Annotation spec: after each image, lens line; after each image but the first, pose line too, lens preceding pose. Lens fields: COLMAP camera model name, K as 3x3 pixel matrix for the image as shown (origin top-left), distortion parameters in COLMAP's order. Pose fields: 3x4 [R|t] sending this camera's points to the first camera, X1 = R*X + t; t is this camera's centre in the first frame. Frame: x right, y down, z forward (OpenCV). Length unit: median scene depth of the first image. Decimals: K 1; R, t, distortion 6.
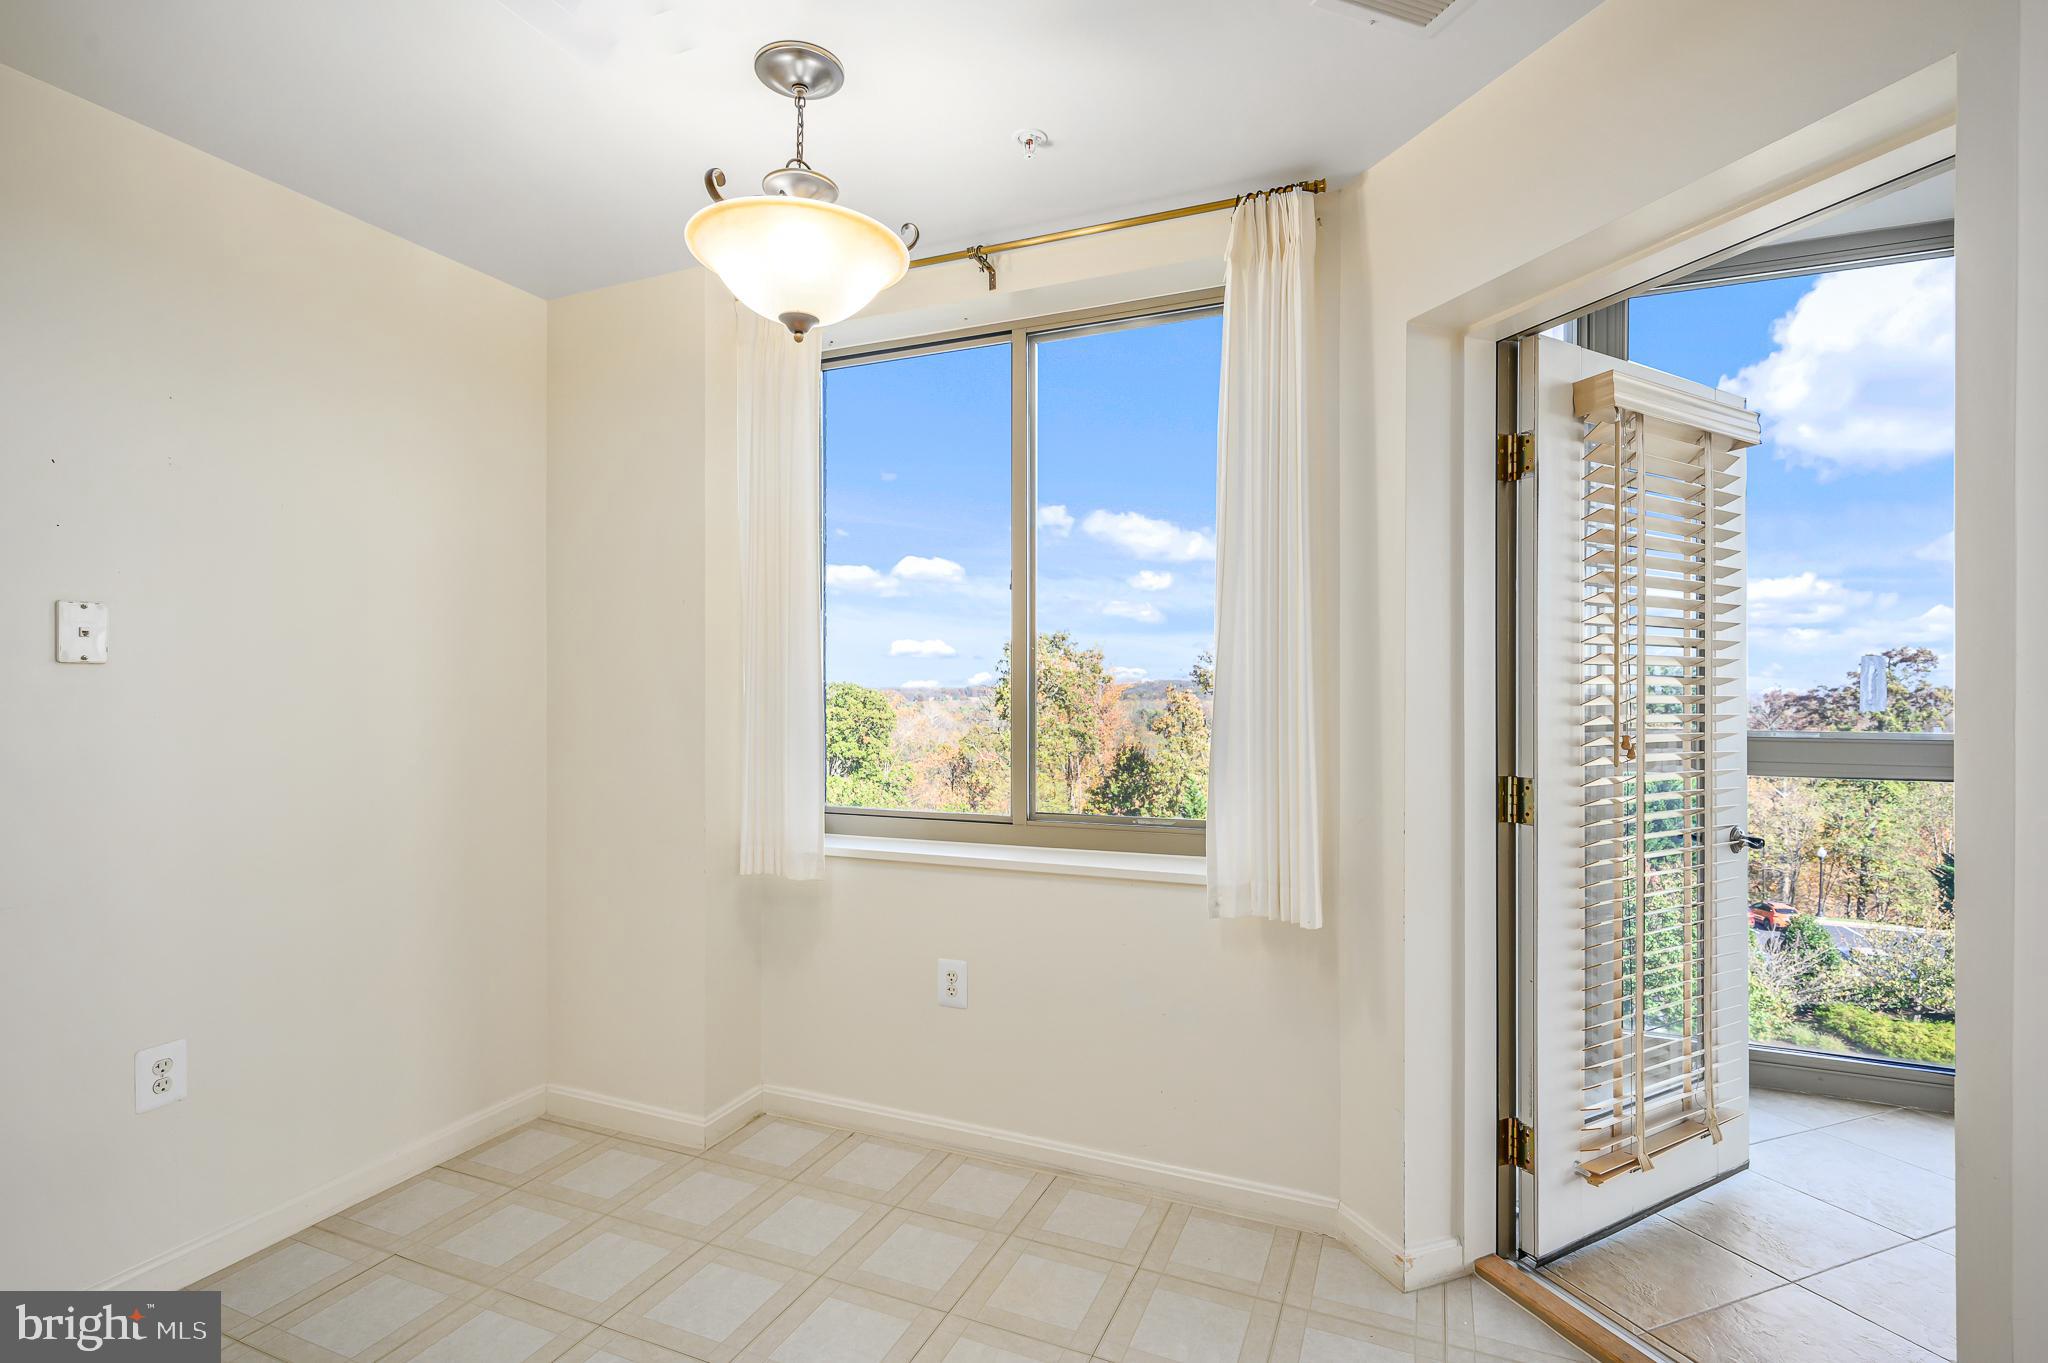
lens RADIAL K [[972.9, 0, 1024.0], [0, 972.9, 681.5], [0, 0, 1]] dist [0.008849, 0.000267]
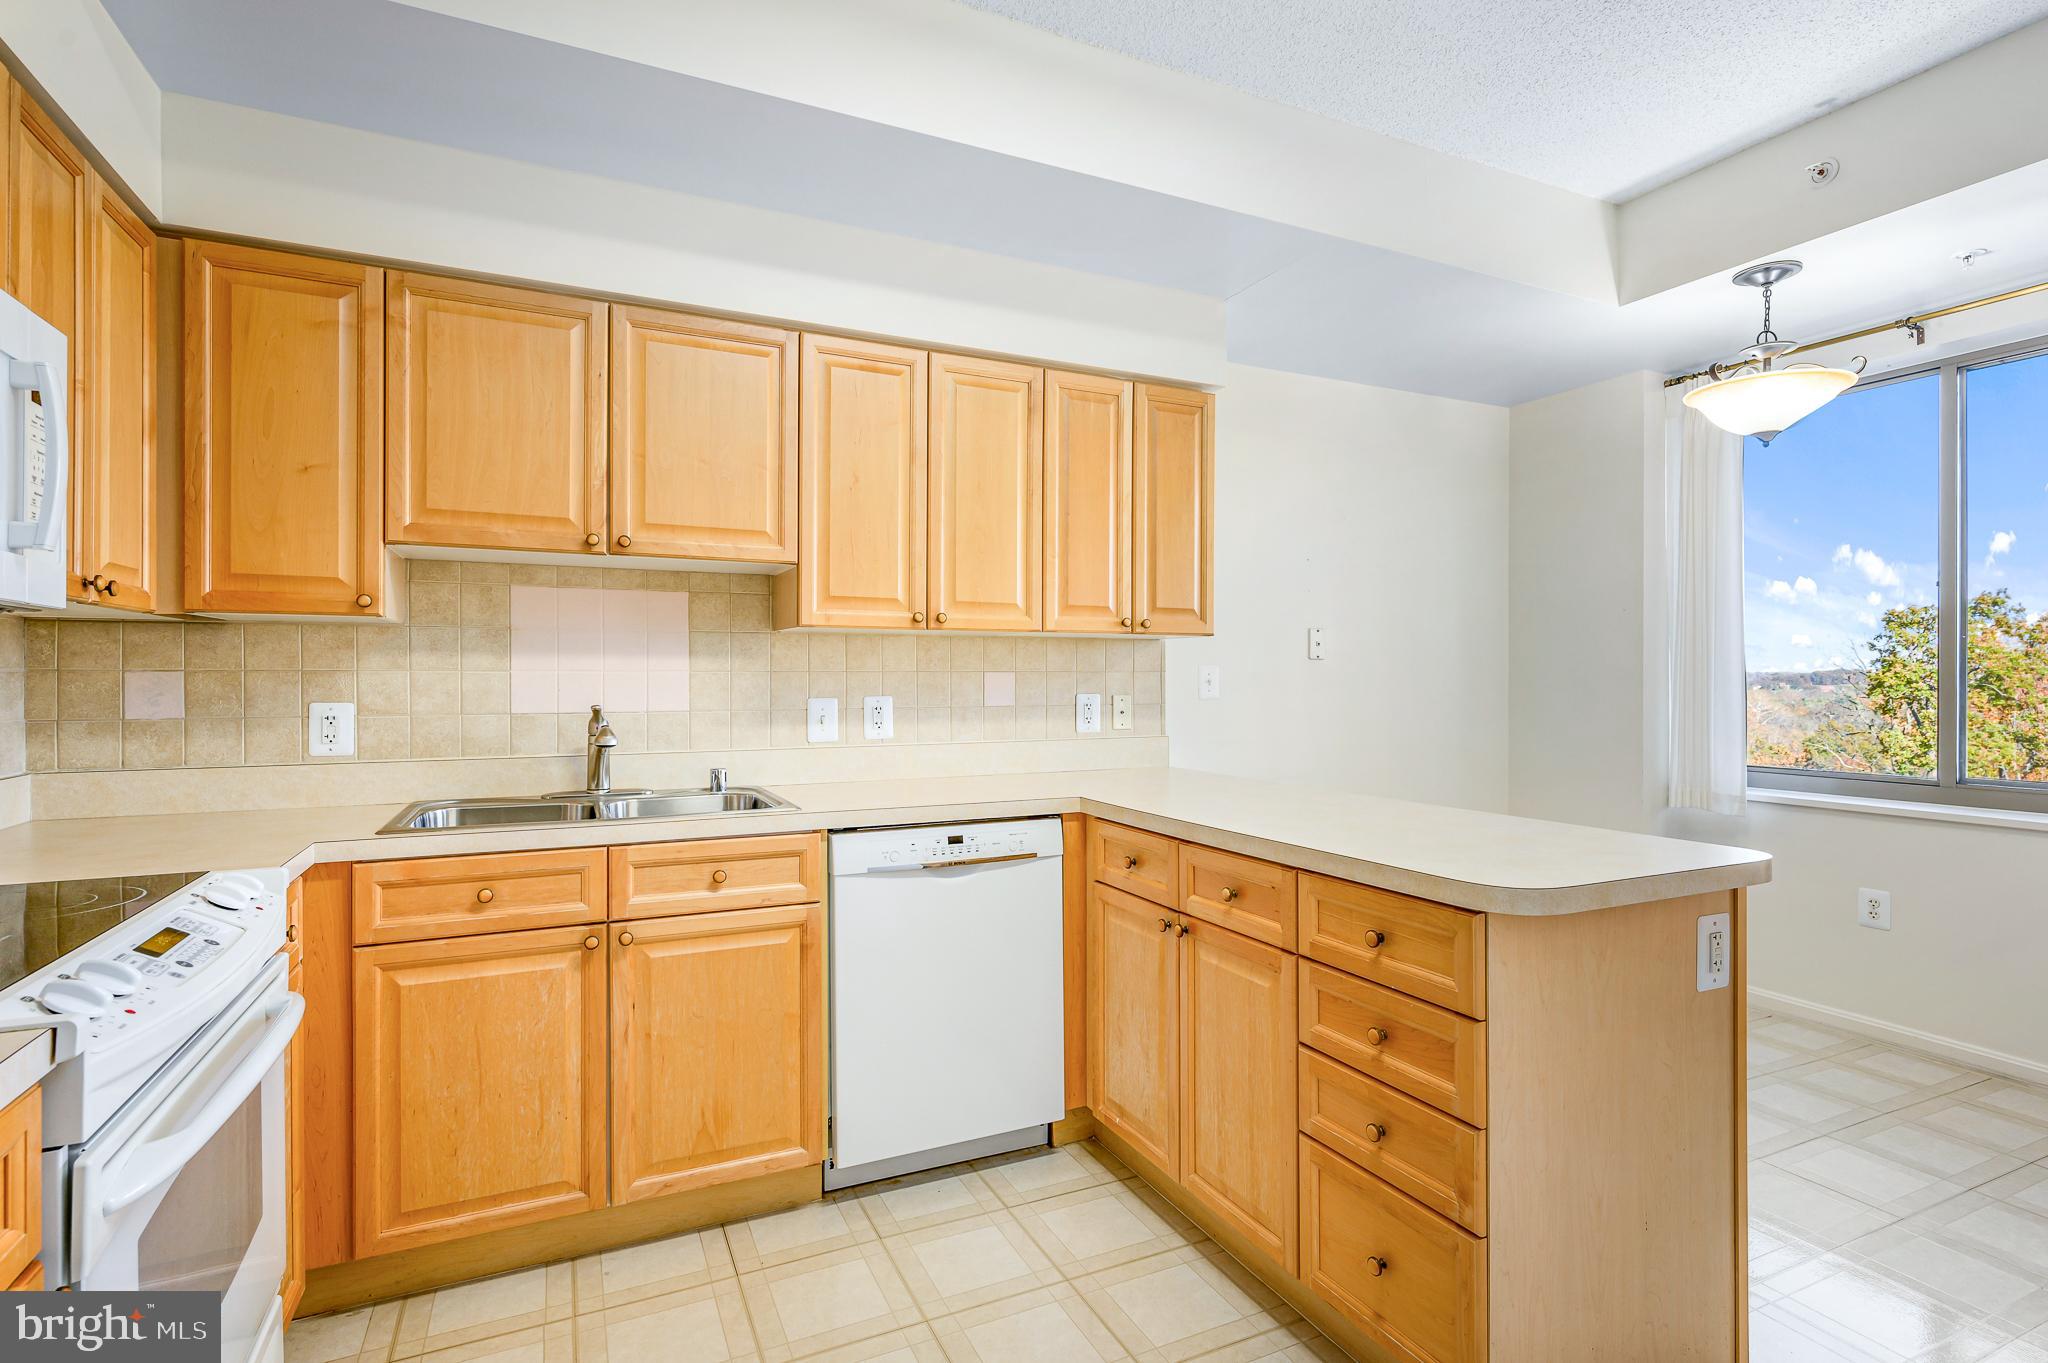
lens RADIAL K [[998.0, 0, 1028.3], [0, 998.0, 679.8], [0, 0, 1]] dist [0.001731, 0.000396]
pose [[0.746755, 0.002934, -0.665092, -0.033711], [0.006012, 0.999920, 0.011162, -0.002747], [0.665072, -0.012333, 0.746678, -0.692338]]
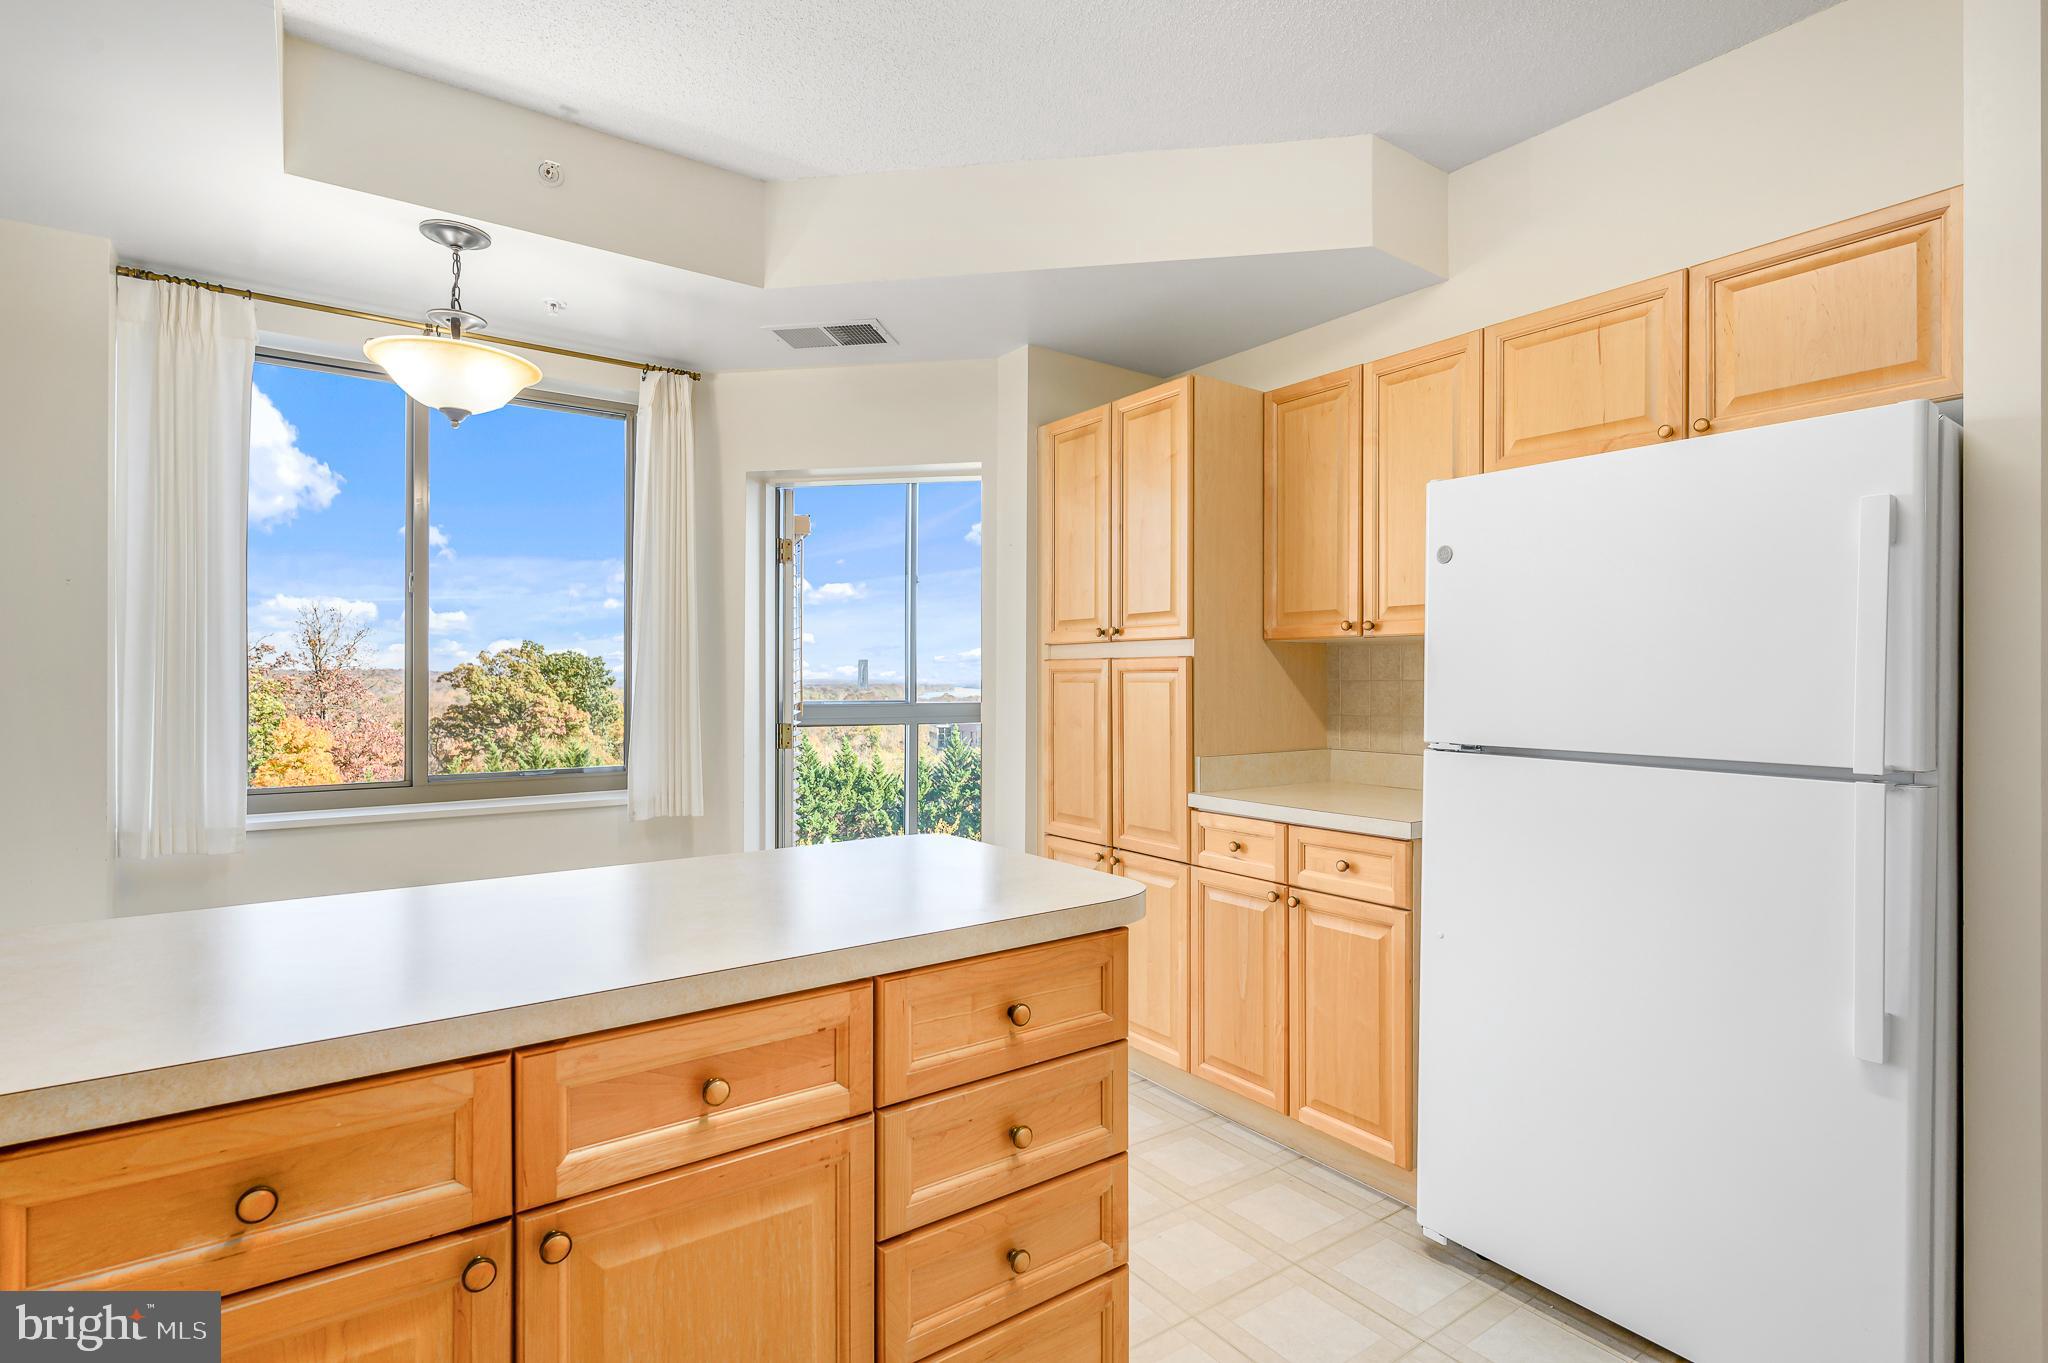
lens RADIAL K [[997.7, 0, 1027.9], [0, 997.7, 686.1], [0, 0, 1]] dist [-0.000937, 0.000015]
pose [[0.524813, -0.004289, 0.851207, -0.725575], [-0.009384, 0.999897, 0.010825, 0.000382], [-0.851166, -0.013669, 0.524719, -0.330532]]
